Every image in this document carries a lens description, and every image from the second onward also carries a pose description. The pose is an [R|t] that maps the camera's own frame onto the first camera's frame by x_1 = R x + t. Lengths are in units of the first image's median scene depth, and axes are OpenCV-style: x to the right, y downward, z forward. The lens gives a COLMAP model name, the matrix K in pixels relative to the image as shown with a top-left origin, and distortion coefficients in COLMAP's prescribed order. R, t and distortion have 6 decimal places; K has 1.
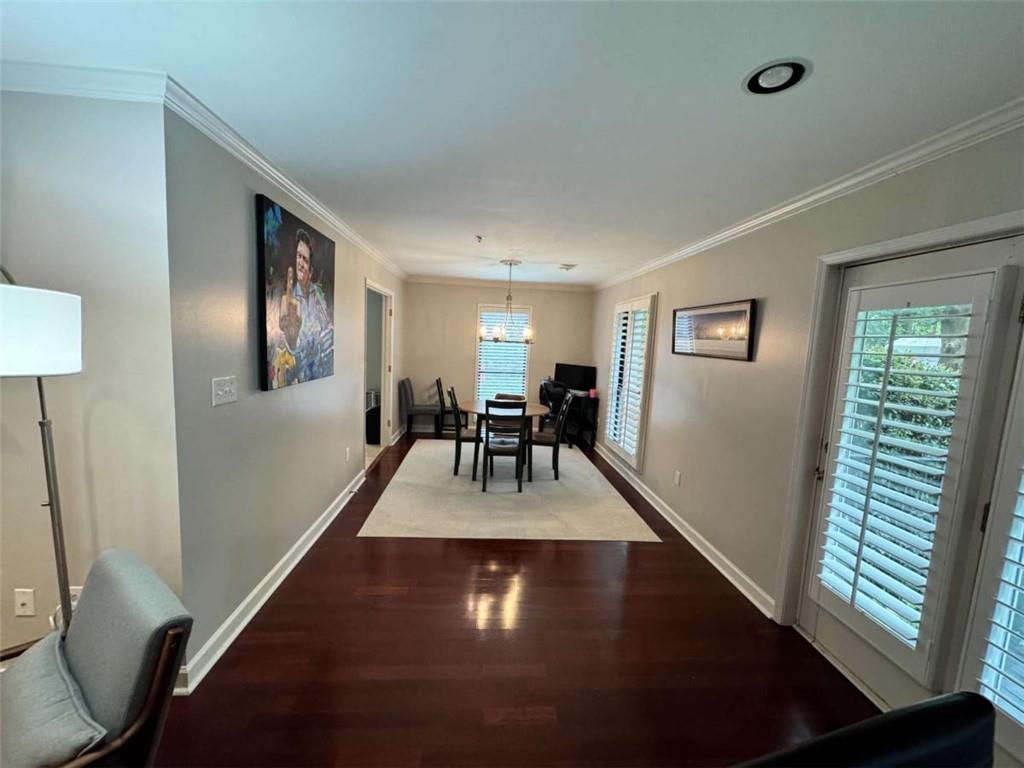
lens RADIAL K [[402.2, 0, 510.4], [0, 402.2, 385.1], [0, 0, 1]] dist [-0.003788, 0.000003]
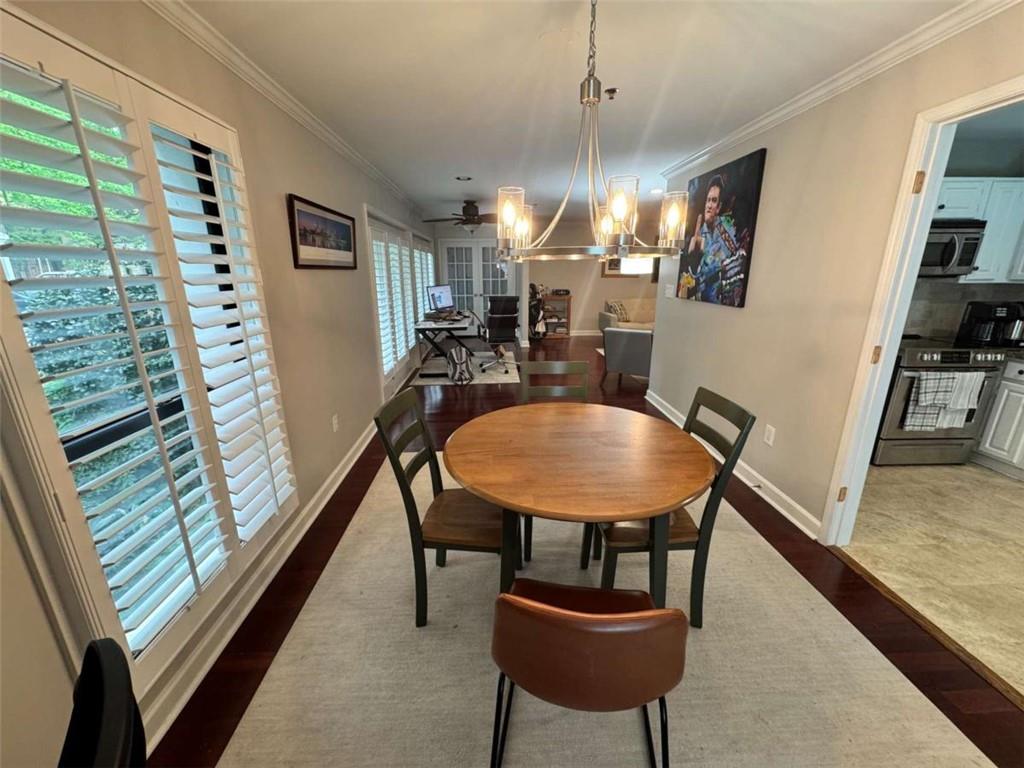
lens RADIAL K [[402.2, 0, 515.8], [0, 402.2, 381.6], [0, 0, 1]] dist [-0.003788, 0.000003]
pose [[-0.998730, -0.048059, 0.015115, 0.045190], [-0.038838, 0.925559, 0.376607, -0.222518], [-0.032089, 0.375541, -0.926250, 2.220025]]
